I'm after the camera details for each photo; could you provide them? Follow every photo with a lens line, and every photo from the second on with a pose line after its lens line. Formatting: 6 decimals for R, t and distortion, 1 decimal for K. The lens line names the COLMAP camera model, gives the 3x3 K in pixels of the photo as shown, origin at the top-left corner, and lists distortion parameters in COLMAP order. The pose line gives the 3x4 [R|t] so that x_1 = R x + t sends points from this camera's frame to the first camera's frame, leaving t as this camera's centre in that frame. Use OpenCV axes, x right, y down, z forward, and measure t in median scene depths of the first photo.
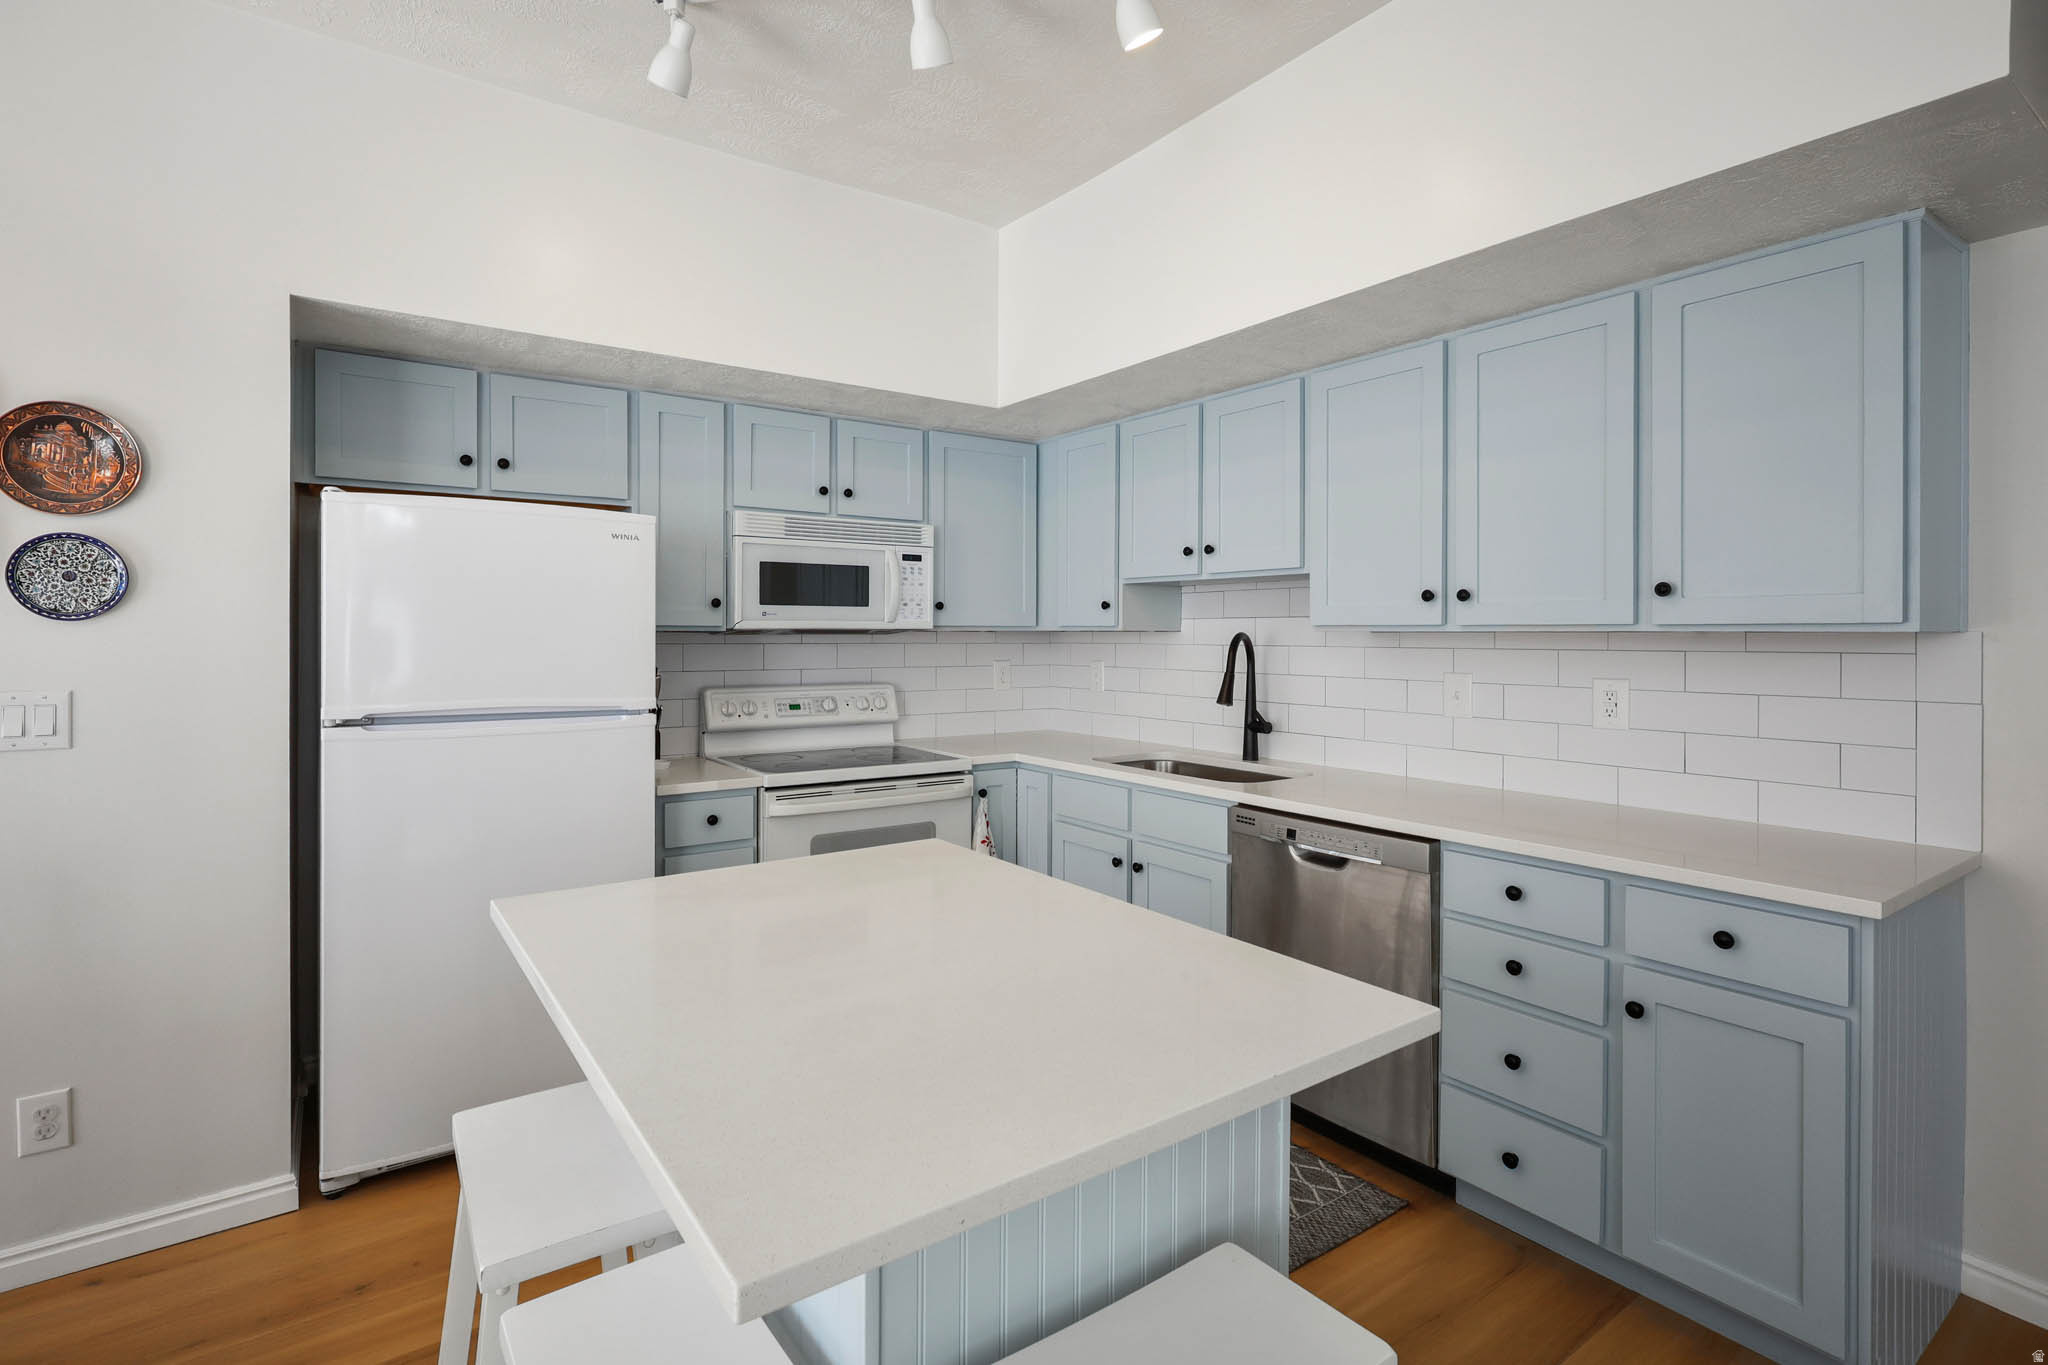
lens RADIAL K [[973.6, 0, 1030.4], [0, 973.6, 635.7], [0, 0, 1]] dist [0.000113, 0.000176]
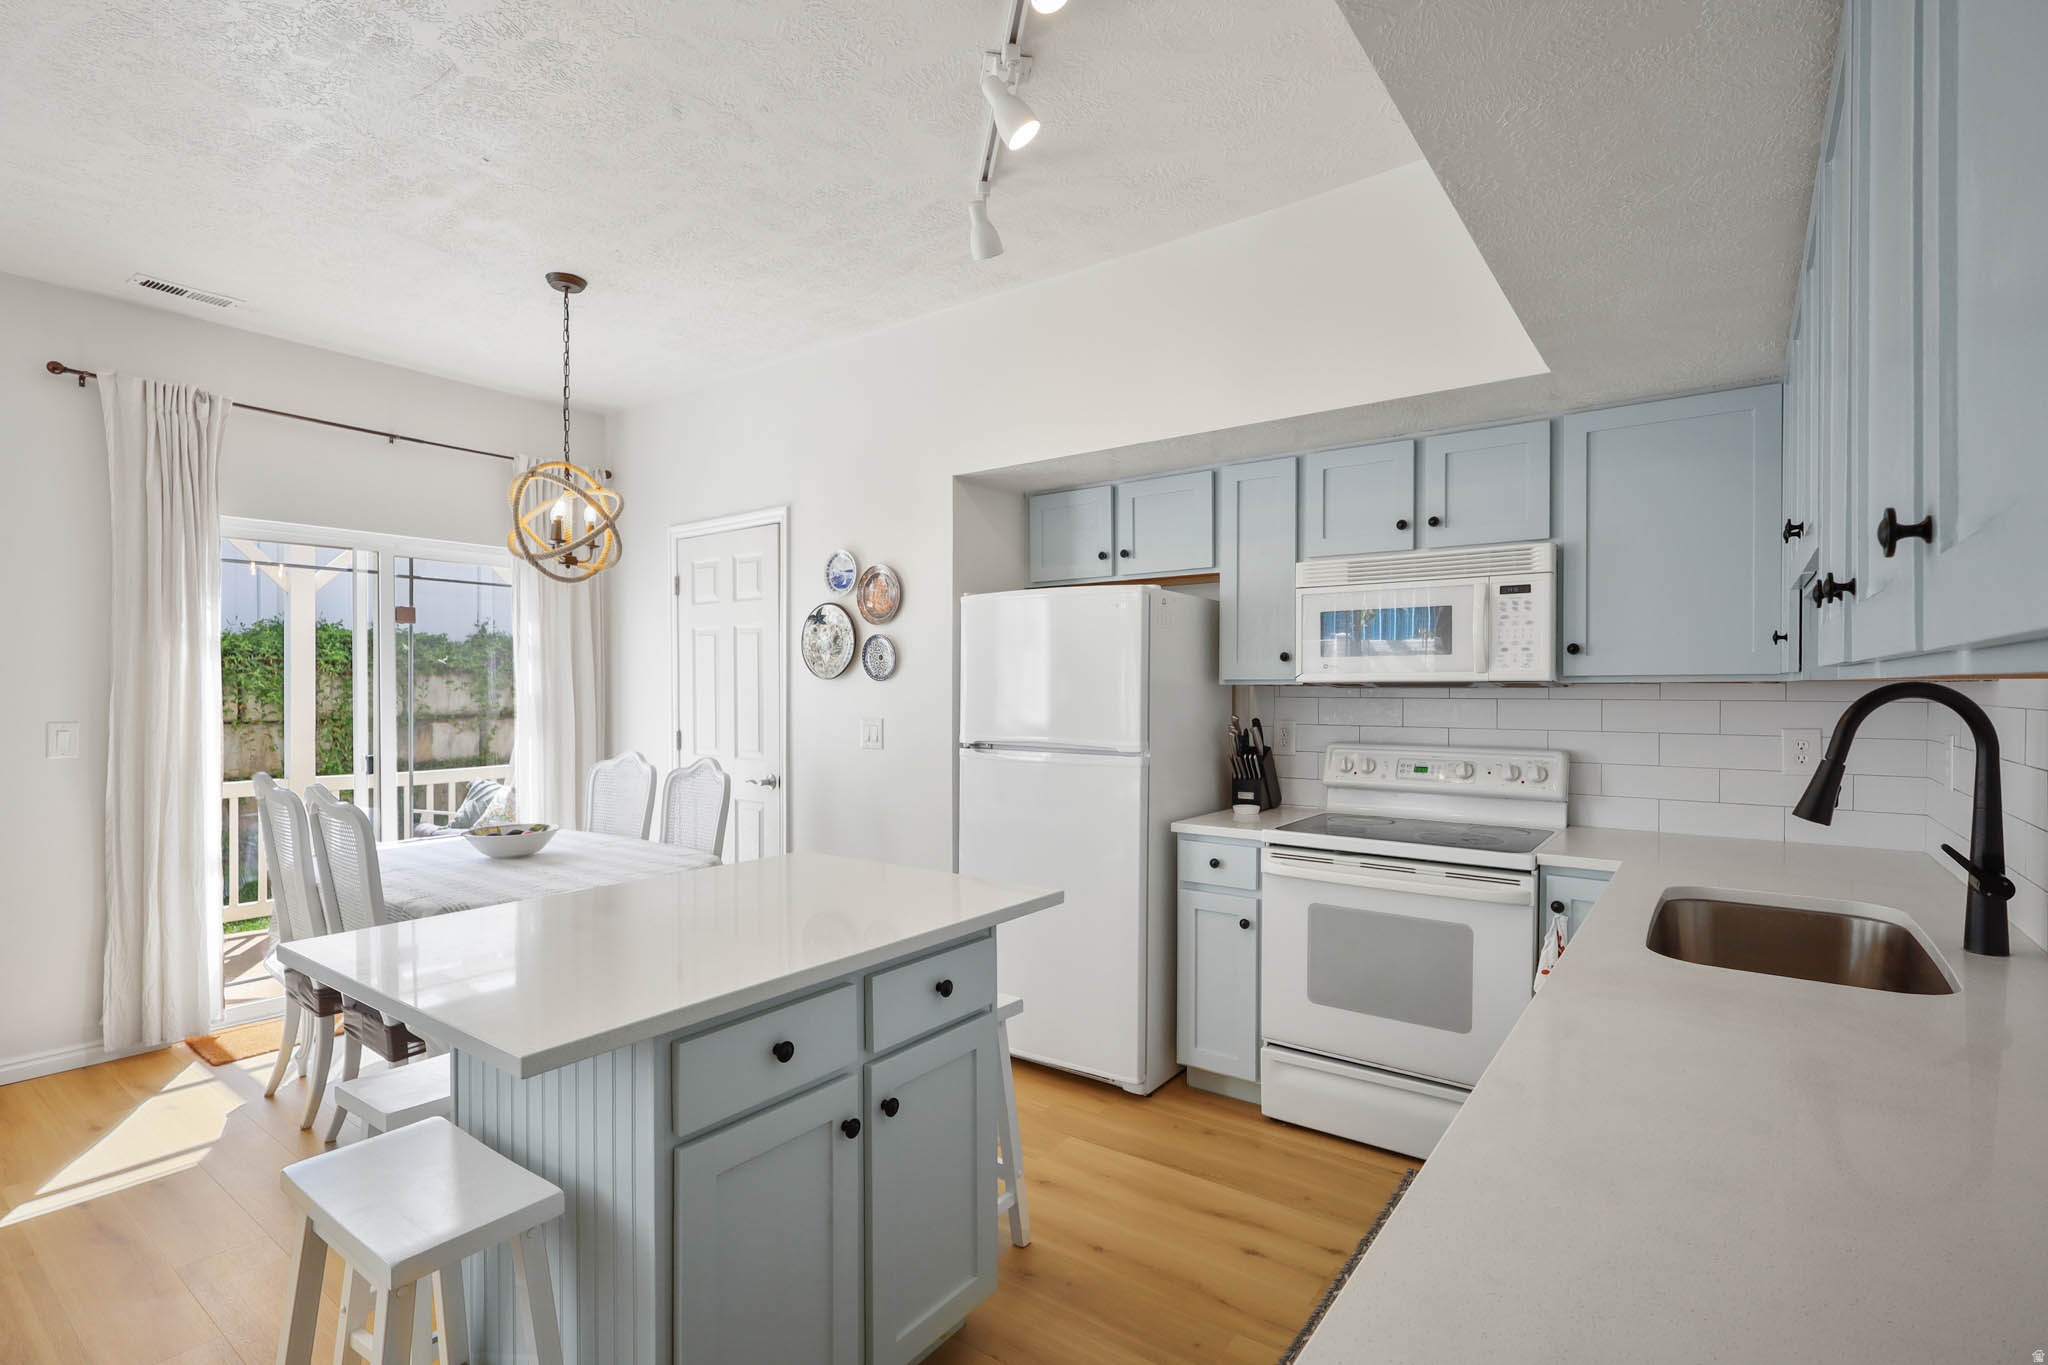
lens RADIAL K [[978.6, 0, 1024.0], [0, 978.6, 682.5], [0, 0, 1]] dist [0.000179, 0.000065]
pose [[0.305324, -0.006982, -0.952223, 0.552333], [-0.000744, 0.999971, -0.007571, 0.001058], [0.952248, 0.003020, 0.305310, 0.422470]]
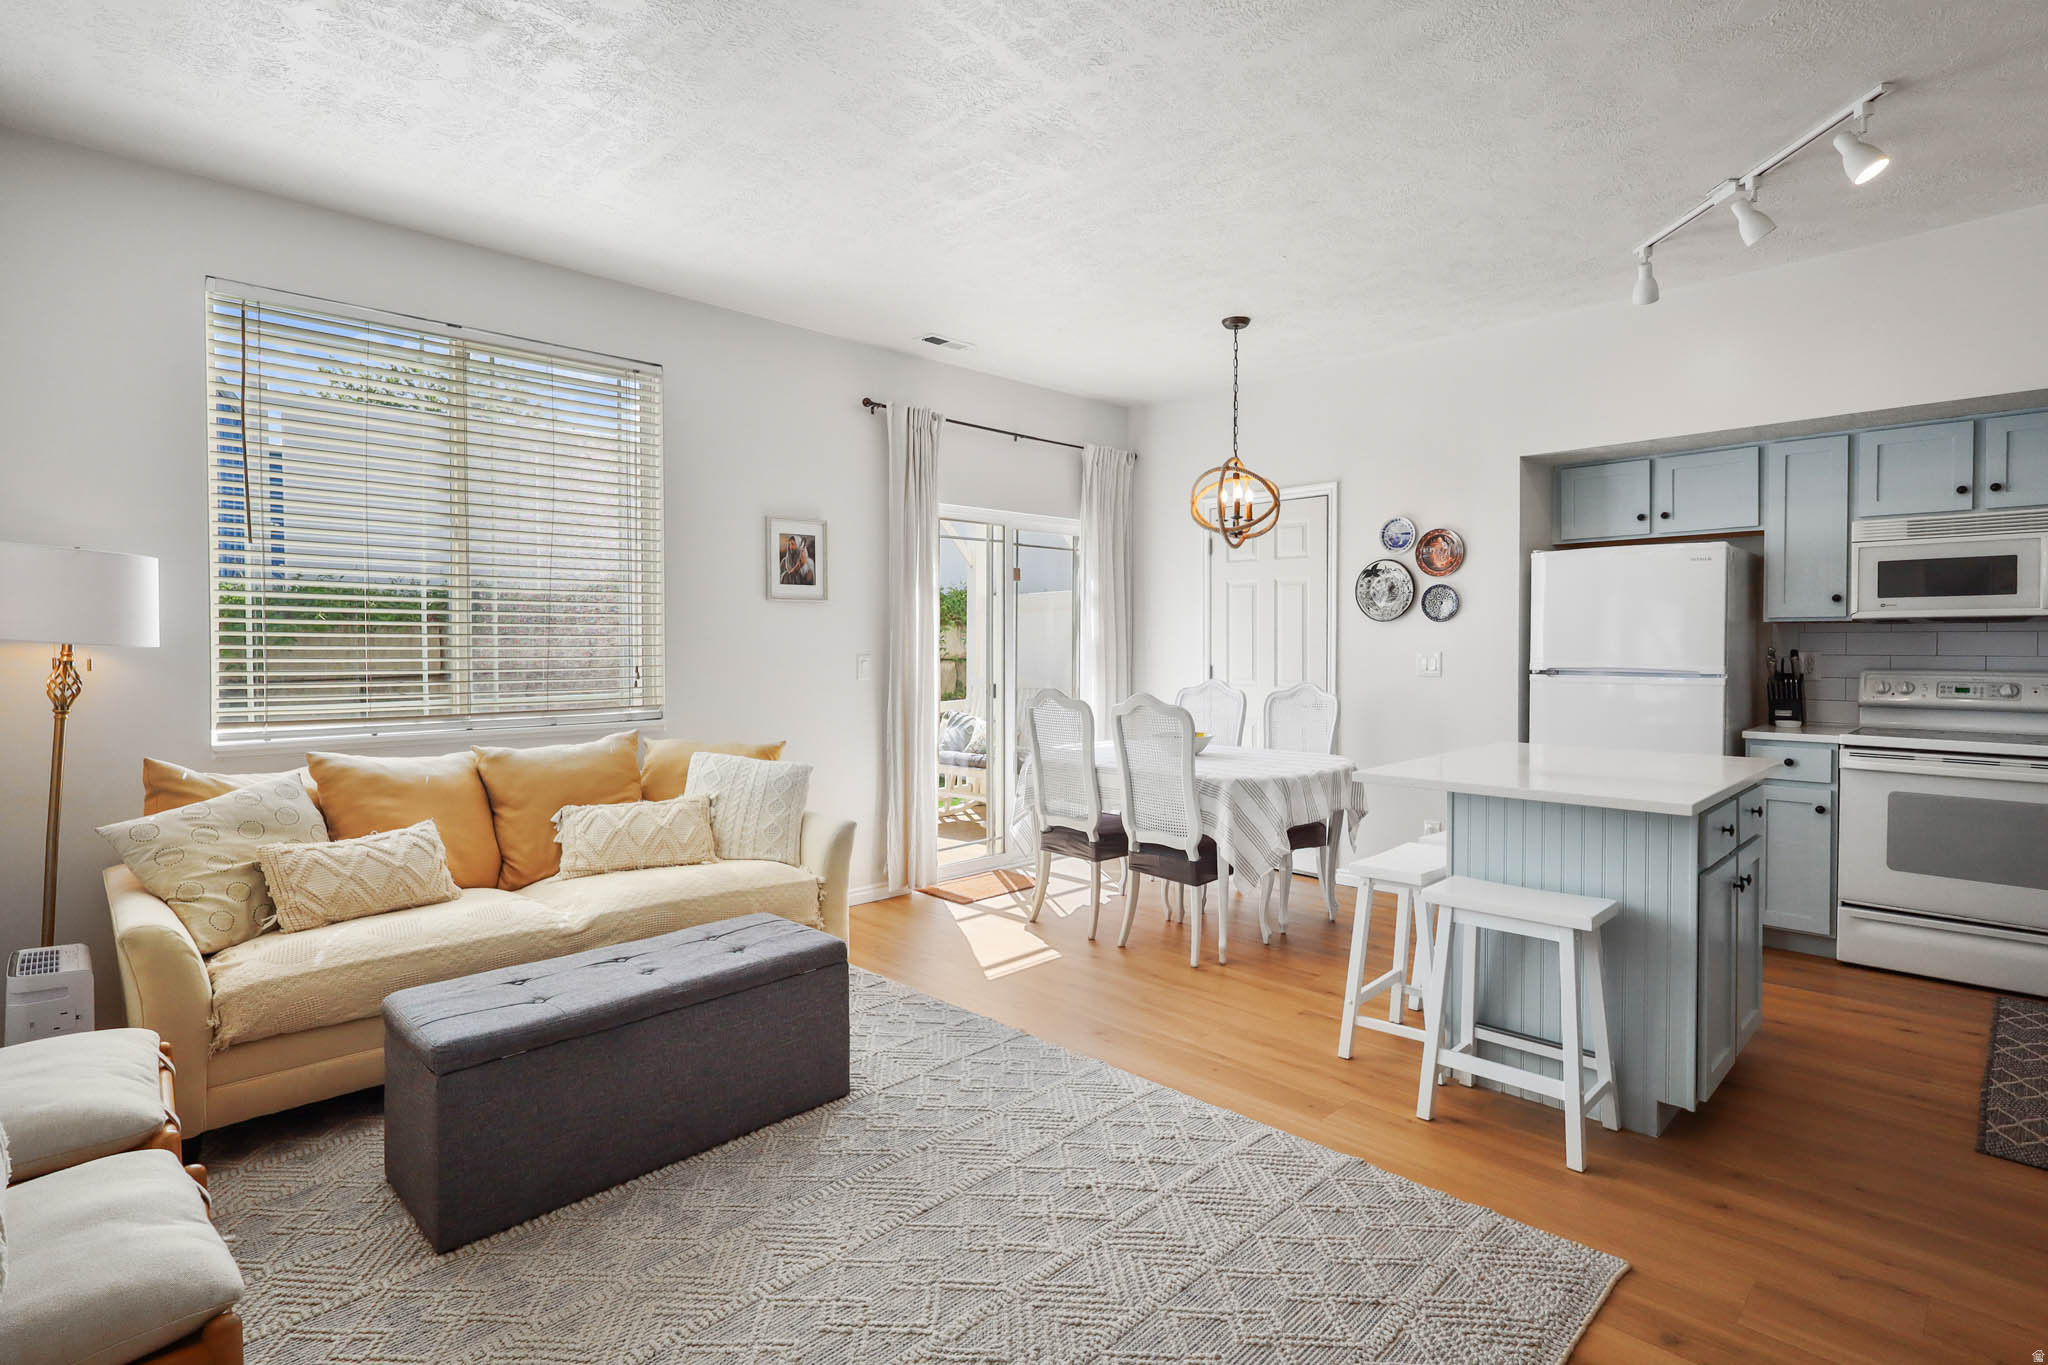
lens RADIAL K [[1006.5, 0, 1041.1], [0, 1006.5, 649.3], [0, 0, 1]] dist [-0.000837, -0.000627]
pose [[0.156418, 0.007235, -0.987664, 0.772875], [0.003195, 0.999964, 0.007831, 0.017850], [0.987686, -0.004381, 0.156389, -0.201666]]
